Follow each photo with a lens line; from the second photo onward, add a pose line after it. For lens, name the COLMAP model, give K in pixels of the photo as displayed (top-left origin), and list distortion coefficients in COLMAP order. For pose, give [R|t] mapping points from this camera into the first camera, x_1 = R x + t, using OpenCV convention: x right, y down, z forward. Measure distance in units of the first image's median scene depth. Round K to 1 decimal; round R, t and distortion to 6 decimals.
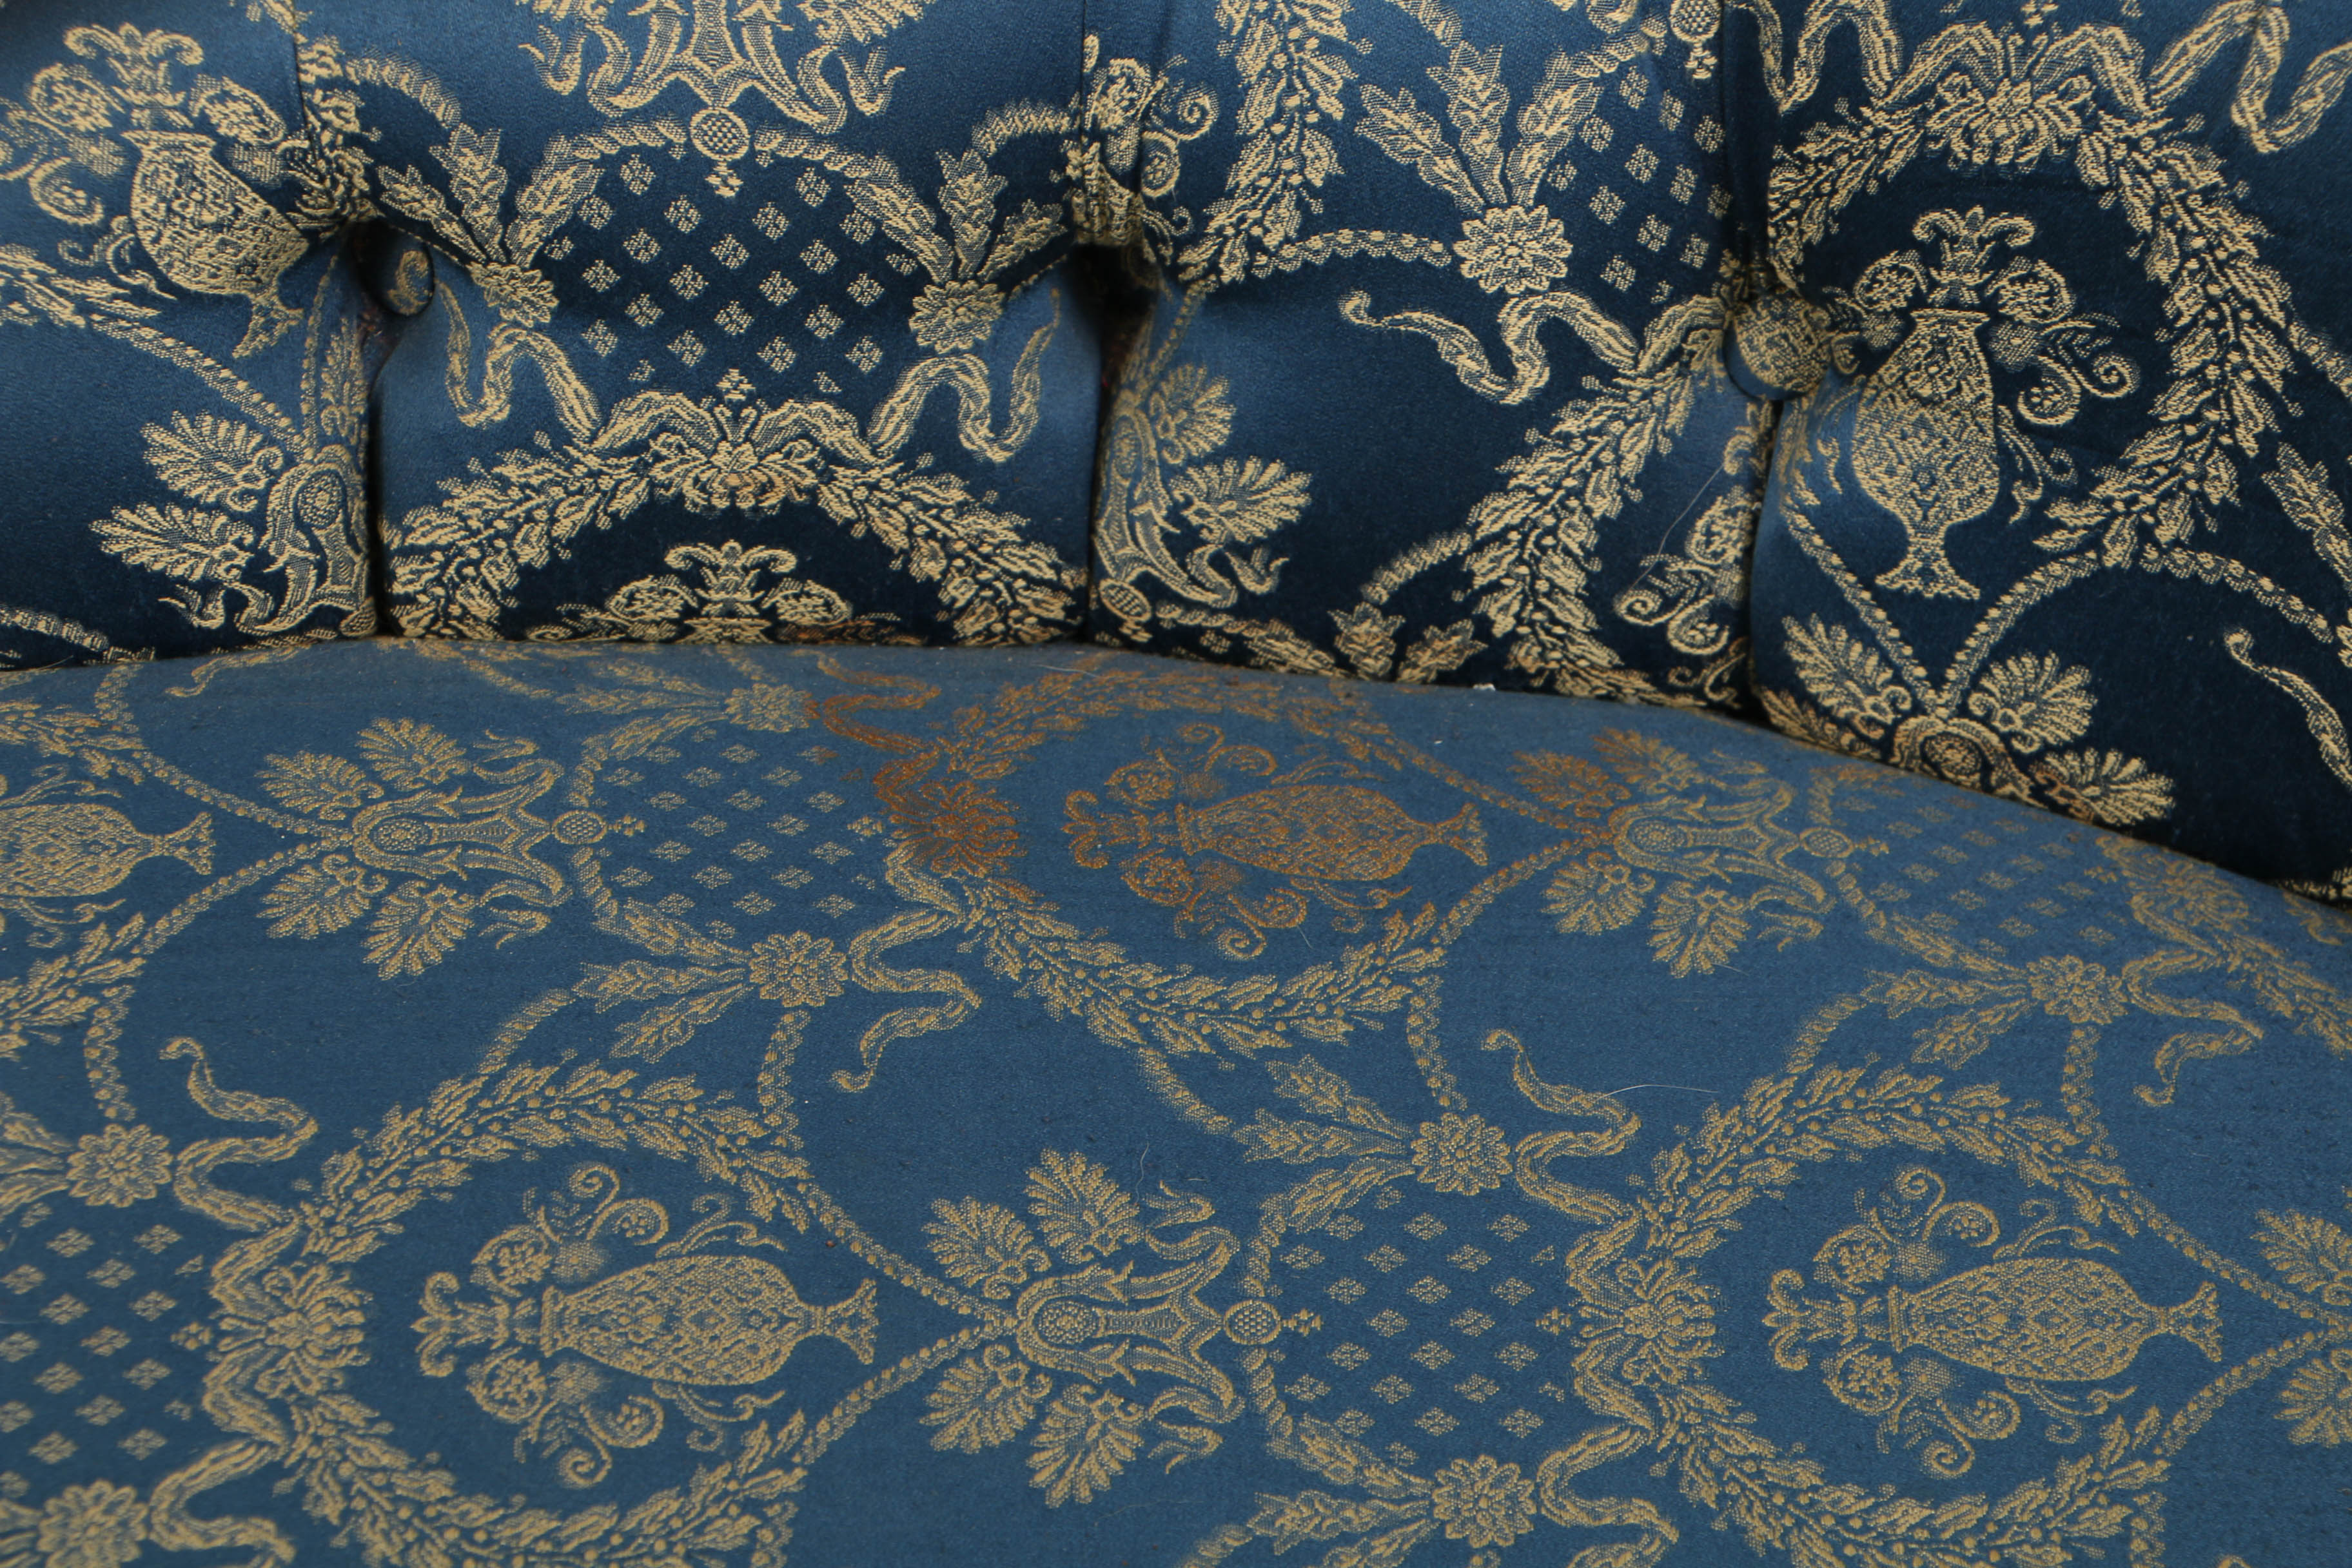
lens RADIAL K [[8945.6, 0, 1179.0], [0, 8945.6, 805.8], [0, 0, 1]] dist [0.819108, 0.000000]
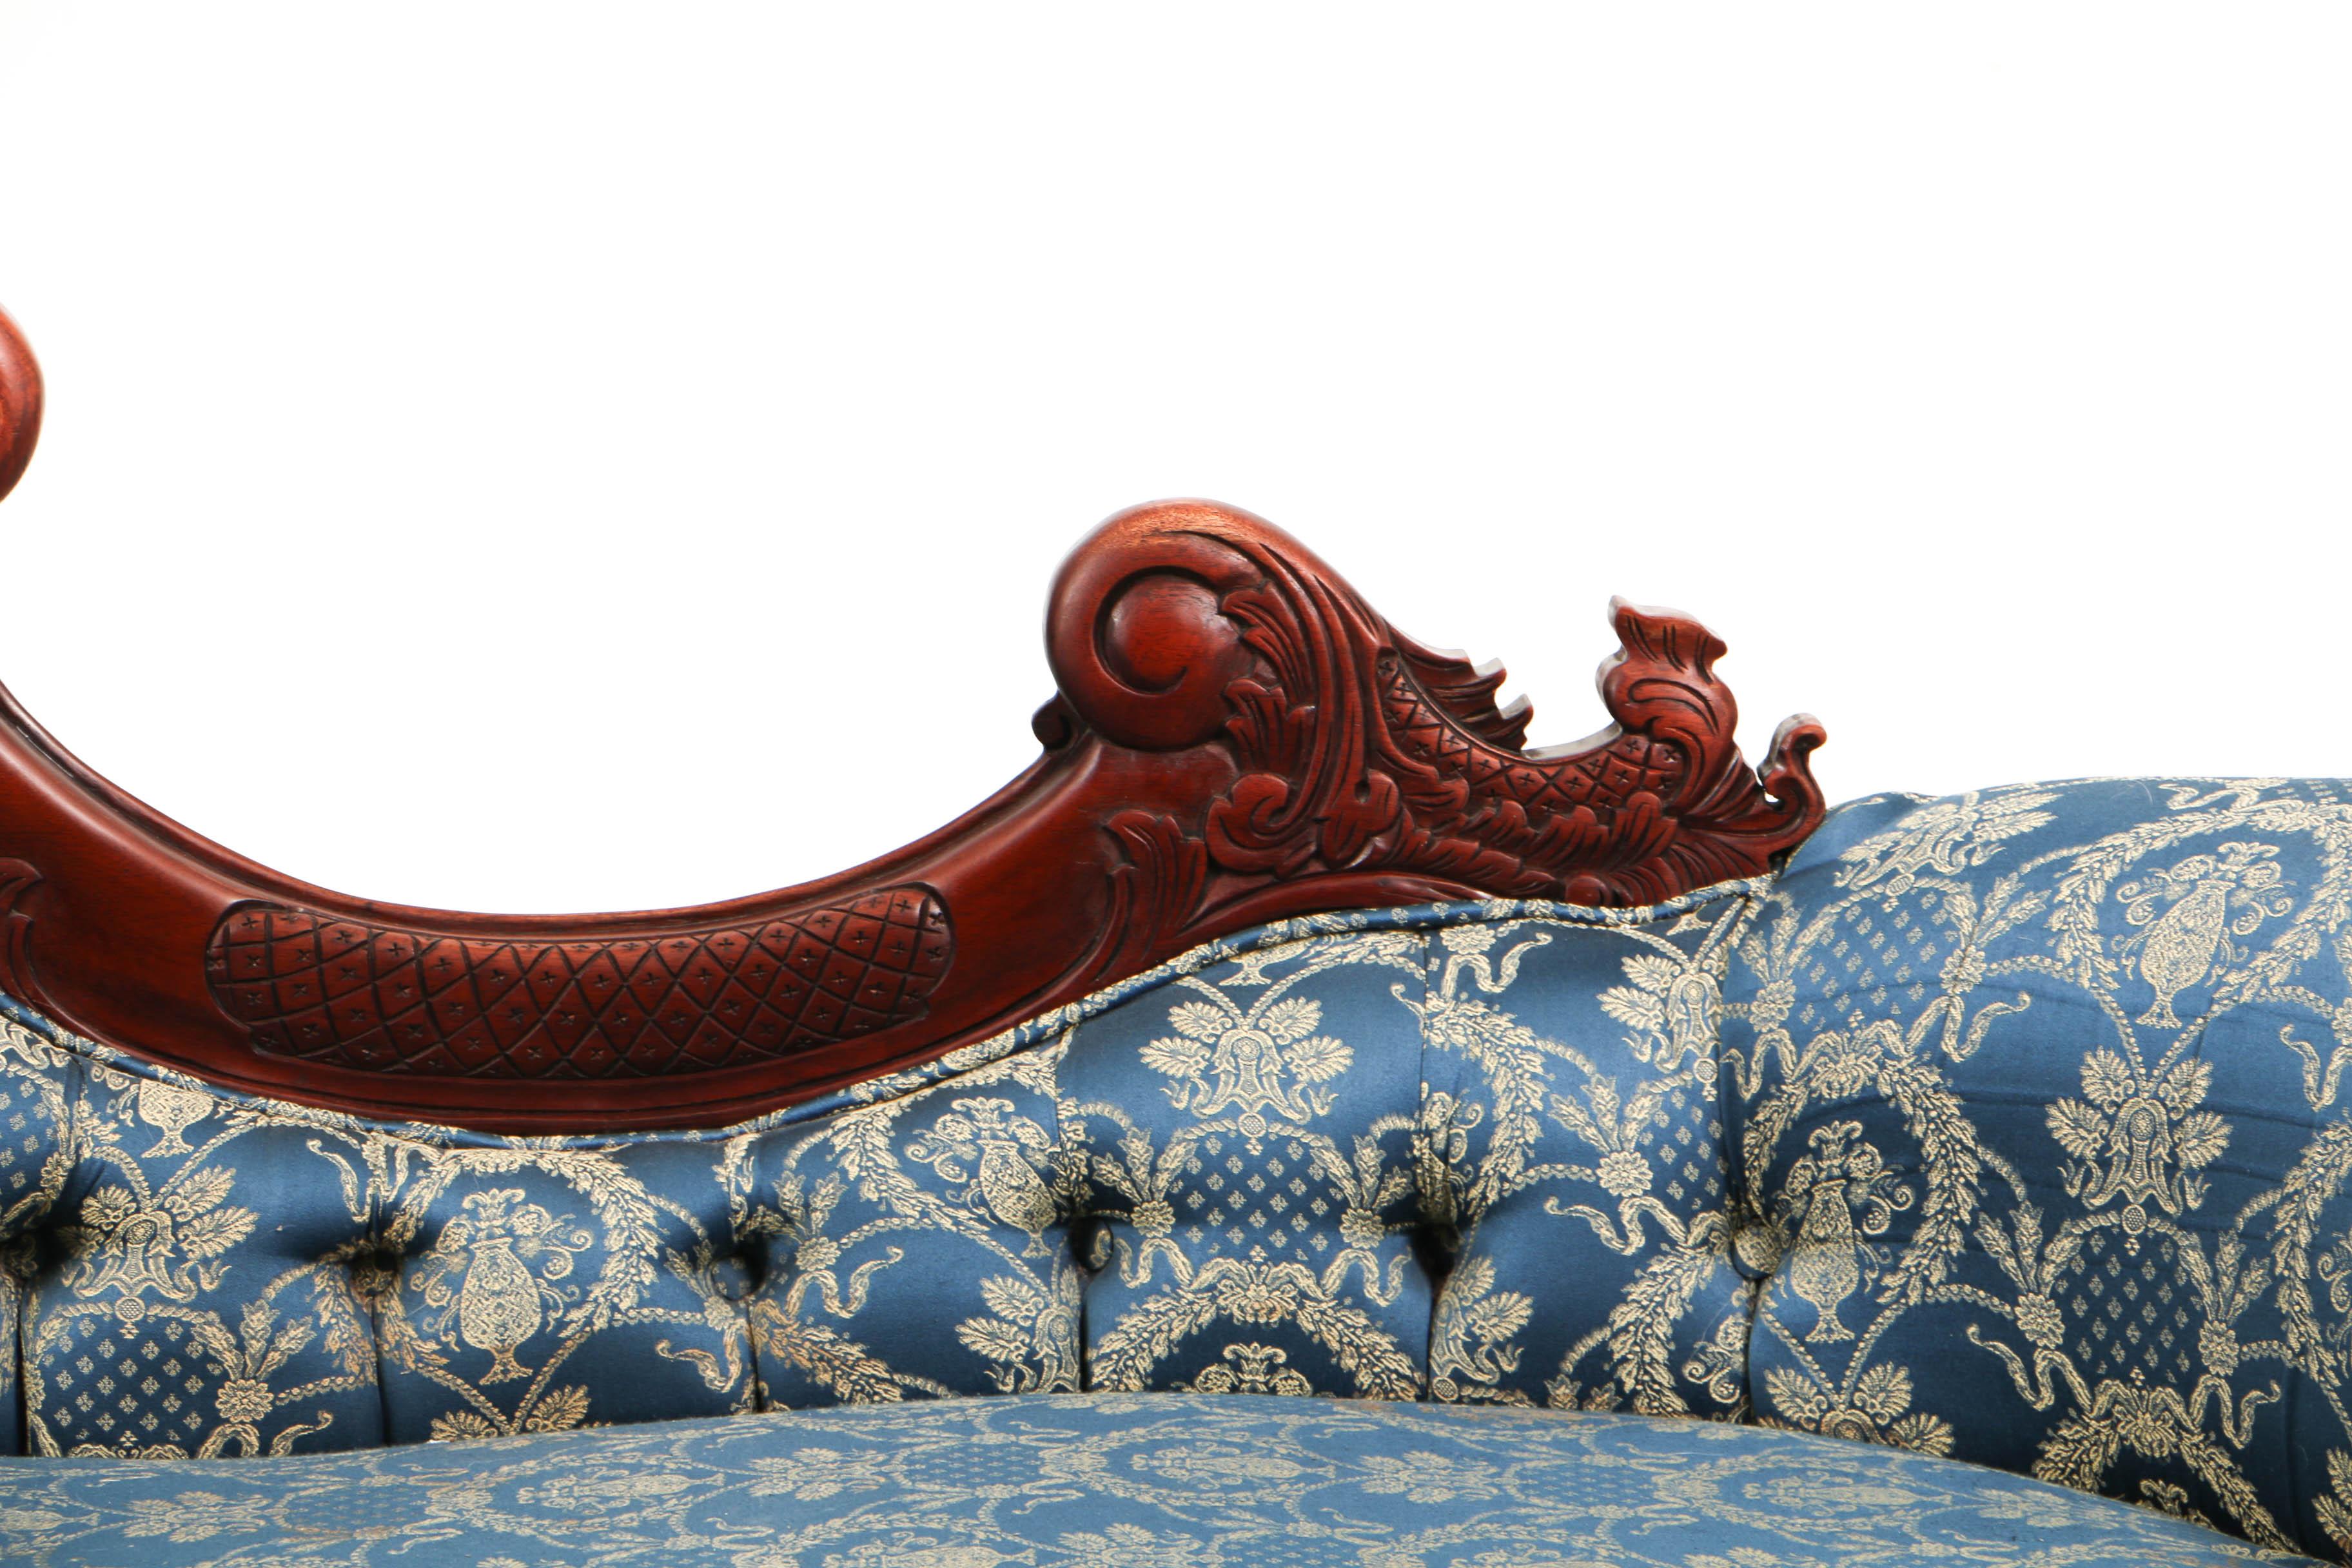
lens RADIAL K [[15136.8, 0, 1173.9], [0, 15136.8, 803.6], [0, 0, 1]] dist [2.769947, 0.000000]
pose [[0.999670, -0.017689, -0.018645, -0.000838], [0.005667, 0.859304, -0.511434, 1.699163], [0.025068, 0.511160, 0.859120, -2.134920]]
